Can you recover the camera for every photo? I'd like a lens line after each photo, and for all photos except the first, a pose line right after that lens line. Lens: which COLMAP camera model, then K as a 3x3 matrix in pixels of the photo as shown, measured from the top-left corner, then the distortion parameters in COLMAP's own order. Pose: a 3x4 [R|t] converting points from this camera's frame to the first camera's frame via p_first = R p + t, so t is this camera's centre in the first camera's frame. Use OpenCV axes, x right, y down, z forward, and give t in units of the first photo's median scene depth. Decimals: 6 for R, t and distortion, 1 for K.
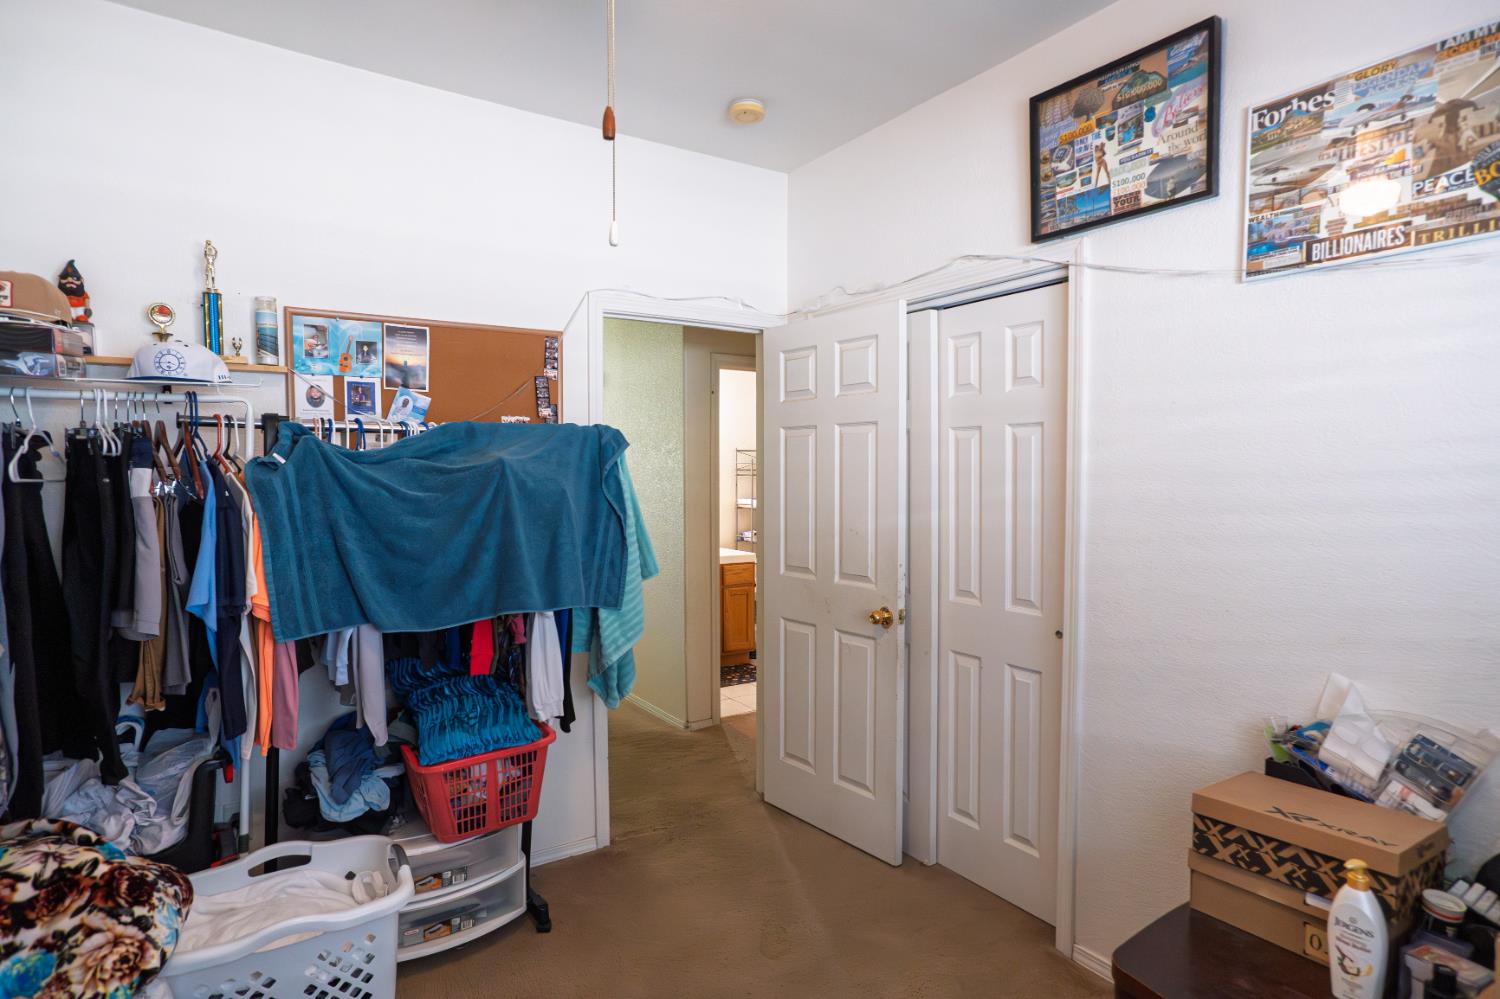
lens RADIAL K [[792.9, 0, 750.0], [0, 792.9, 500.5], [0, 0, 1]] dist [-0.028407, 0.011921]
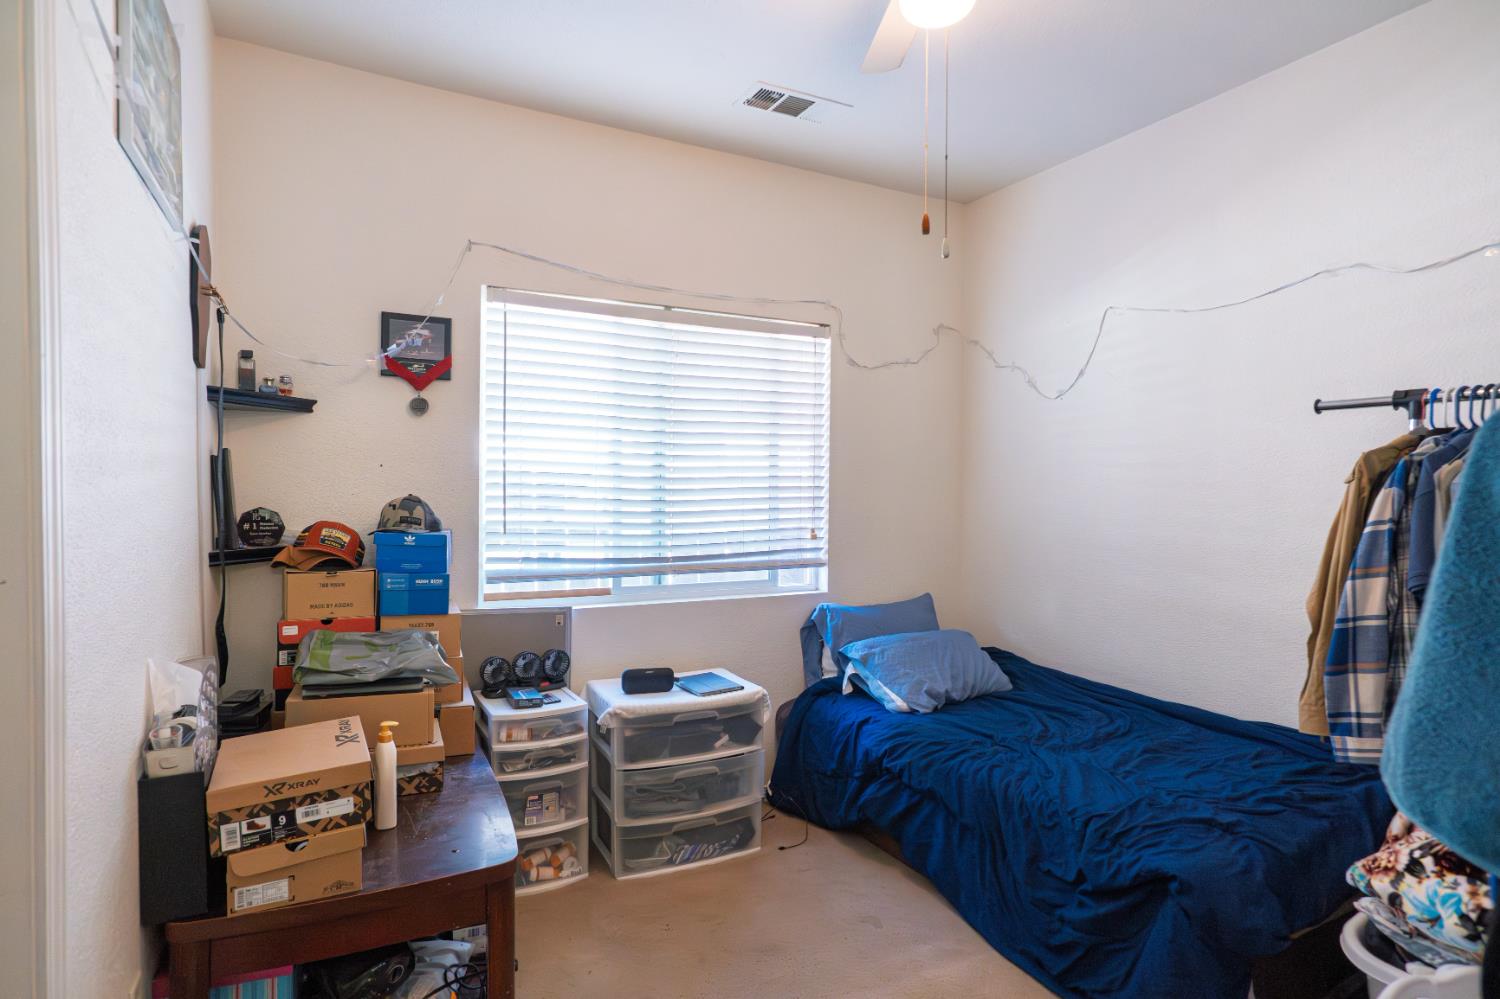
lens RADIAL K [[792.9, 0, 748.8], [0, 792.9, 498.7], [0, 0, 1]] dist [-0.028407, 0.011921]
pose [[-0.995222, -0.005358, 0.097494, 0.007432], [-0.001162, 0.999072, 0.043049, 0.006780], [-0.097634, 0.042730, -0.994305, 2.082618]]
